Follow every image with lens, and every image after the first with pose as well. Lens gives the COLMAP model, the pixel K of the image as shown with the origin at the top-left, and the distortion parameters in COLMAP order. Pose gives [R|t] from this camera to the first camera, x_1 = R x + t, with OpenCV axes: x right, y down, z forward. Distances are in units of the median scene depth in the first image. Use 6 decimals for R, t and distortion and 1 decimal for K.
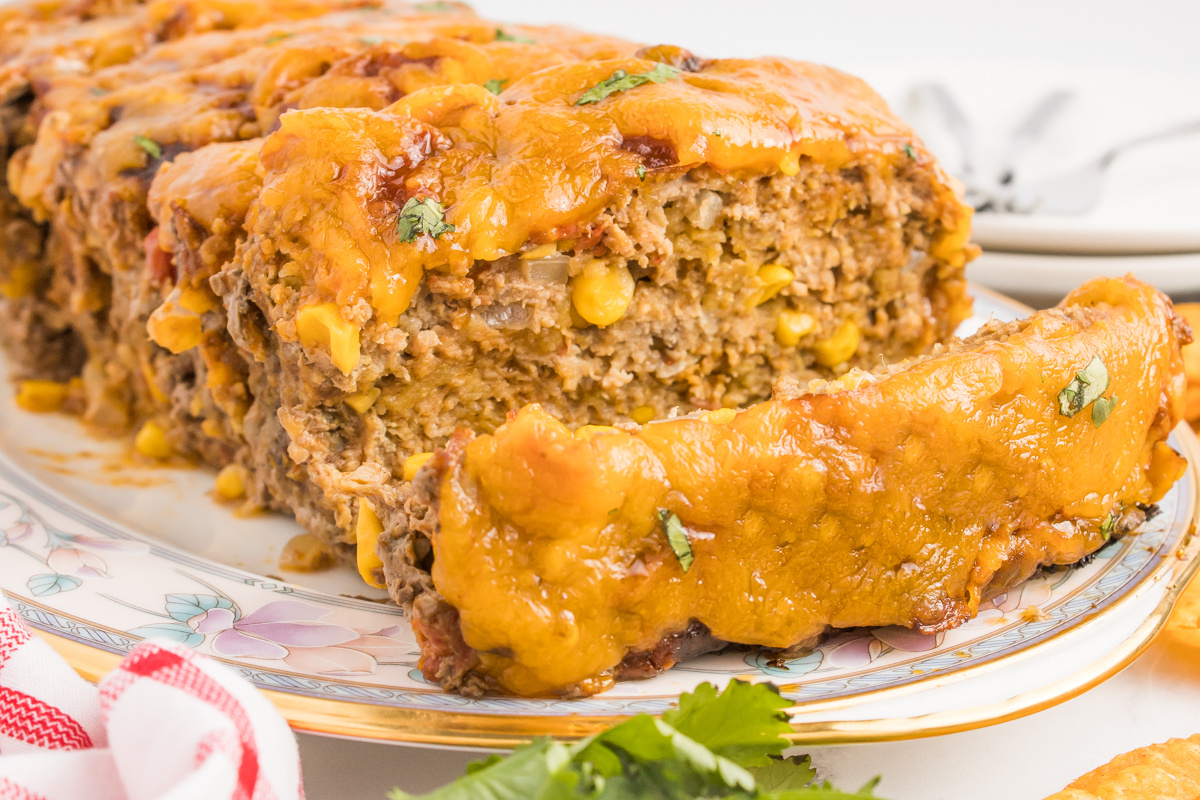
lens RADIAL K [[2034.3, 0, 604.2], [0, 2034.3, 389.4], [0, 0, 1]] dist [-0.002284, 0.000000]
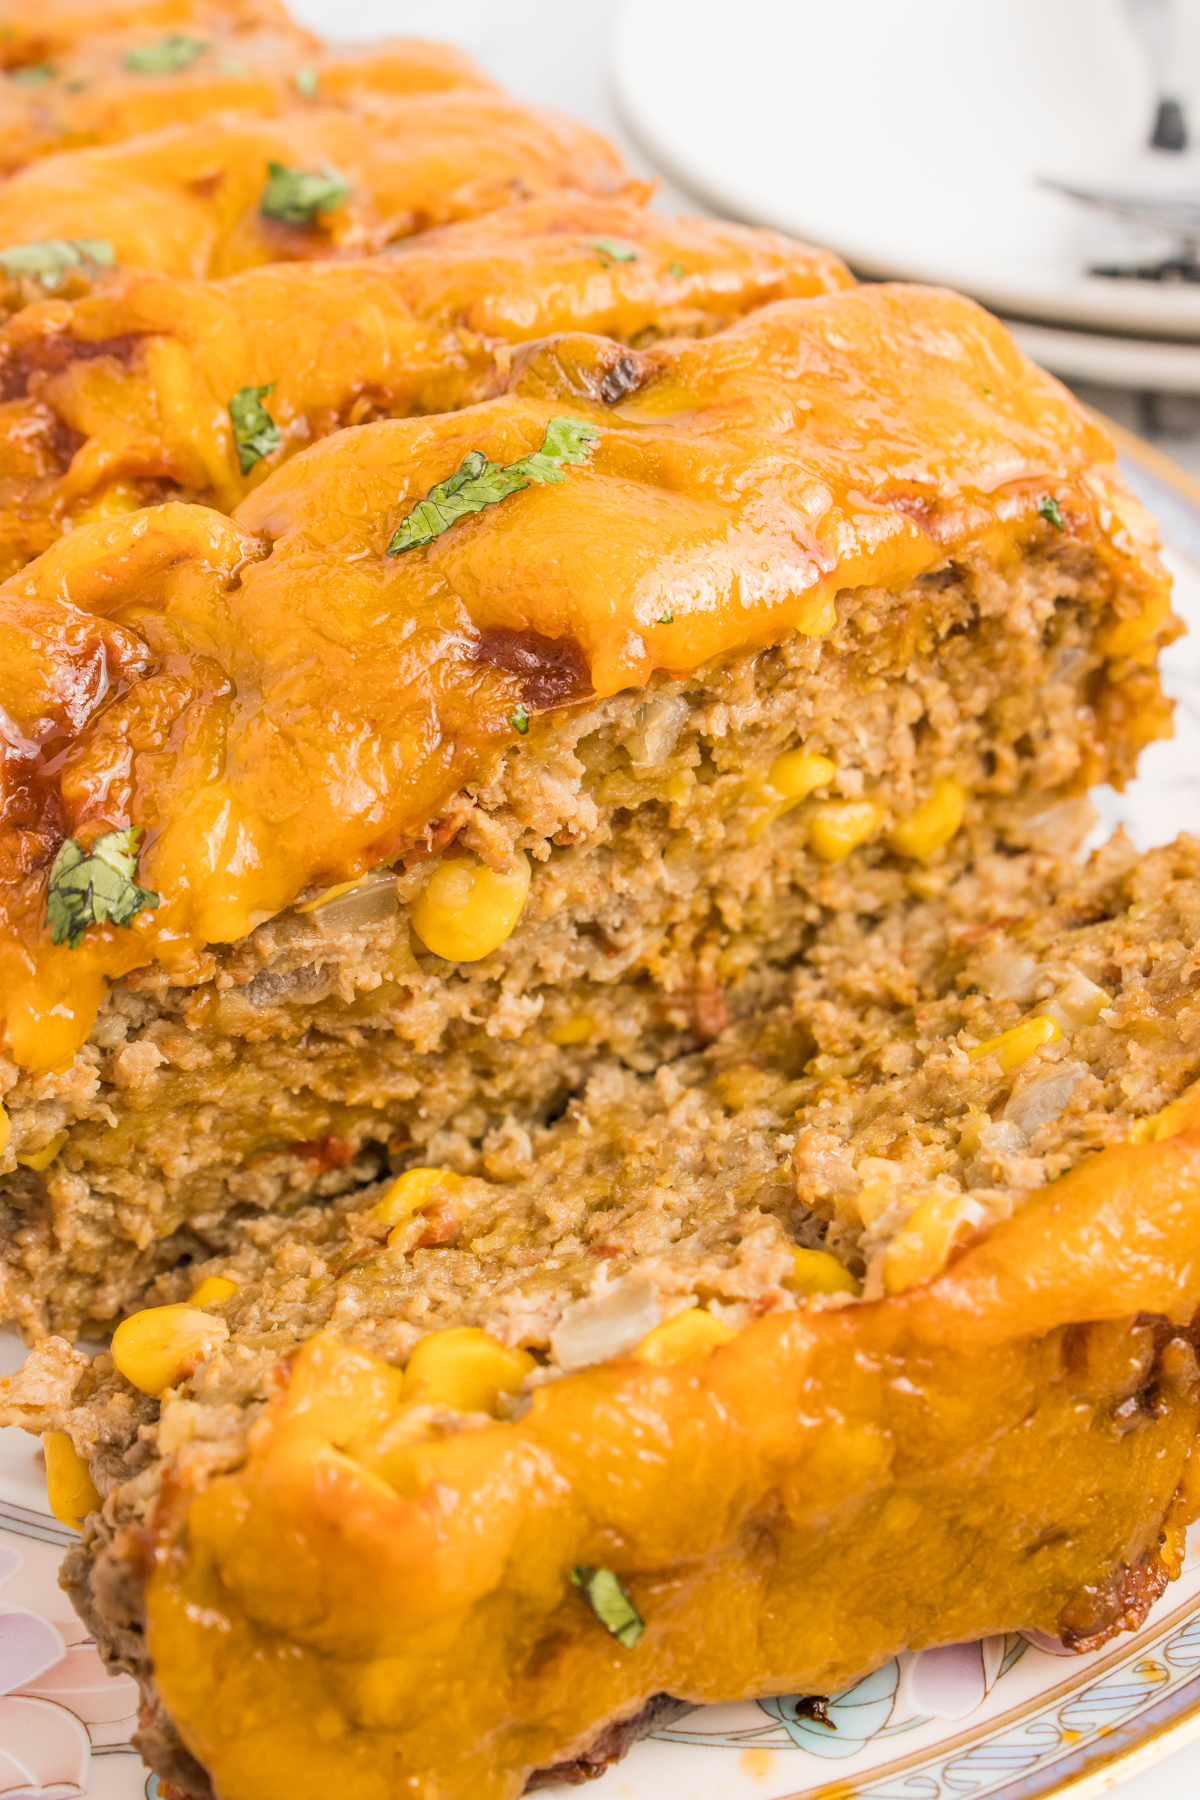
lens RADIAL K [[2811.4, 0, 607.2], [0, 2811.4, 914.8], [0, 0, 1]] dist [-0.029872, 0.000000]
pose [[0.997956, -0.057562, -0.027765, 0.055775], [0.063451, 0.944327, 0.322833, -0.282504], [0.007636, -0.323934, 0.946049, 0.315408]]
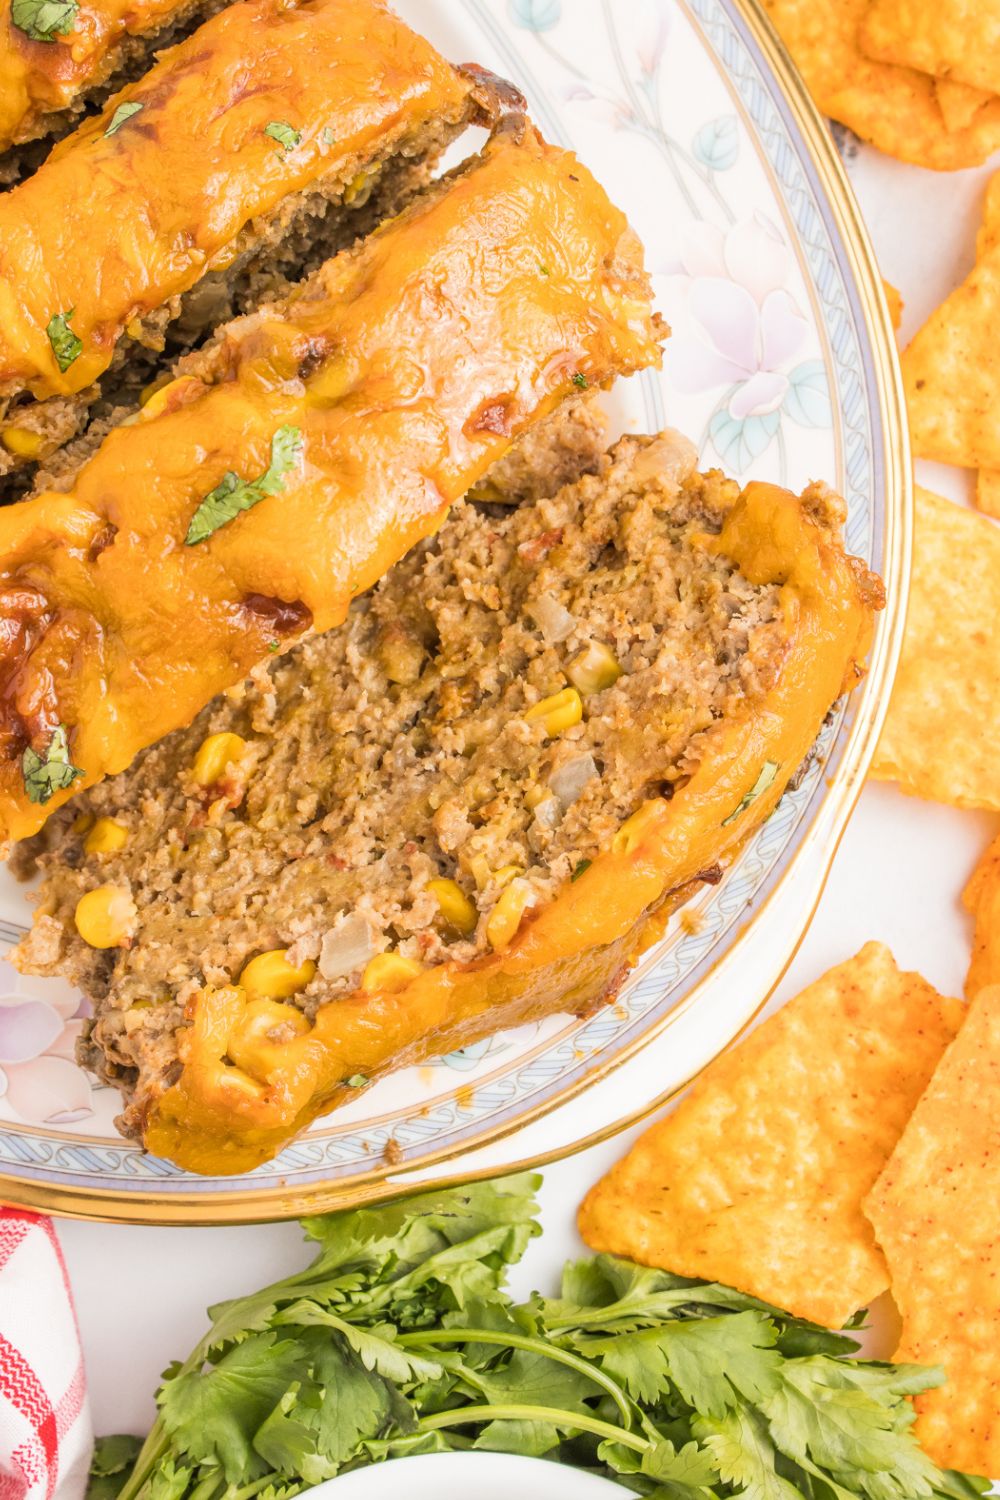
lens RADIAL K [[2894.5, 0, 493.7], [0, 2894.5, 744.8], [0, 0, 1]] dist [-0.026774, 0.000000]
pose [[0.993806, -0.108442, 0.024292, 0.076889], [0.032922, 0.496075, 0.867655, -1.163438], [-0.106141, -0.861481, 0.496572, 0.321248]]
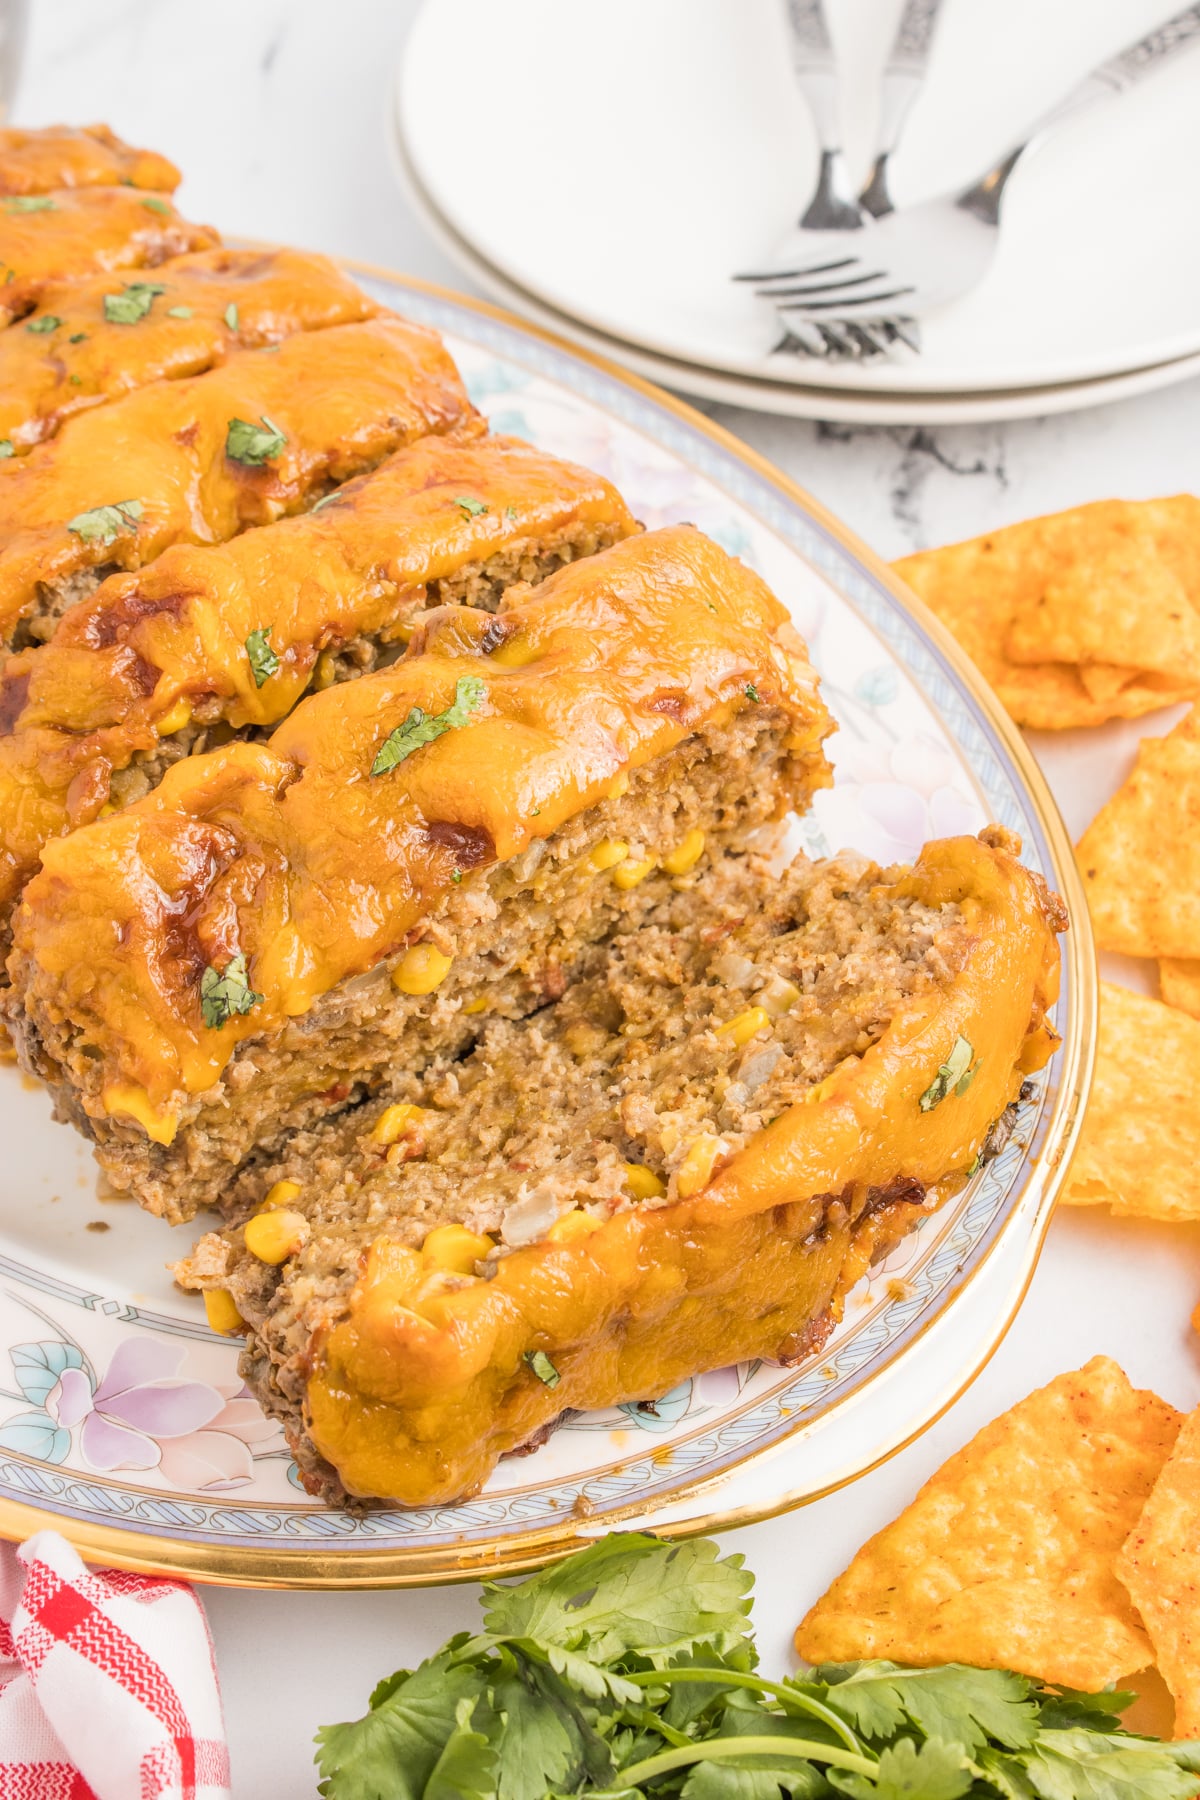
lens RADIAL K [[2991.7, 0, 611.4], [0, 2991.7, 909.8], [0, 0, 1]] dist [-0.034566, 0.000000]
pose [[0.992046, -0.111302, 0.058791, 0.006485], [0.070366, 0.877633, 0.474140, -0.702916], [-0.104370, -0.466232, 0.878484, -0.166133]]
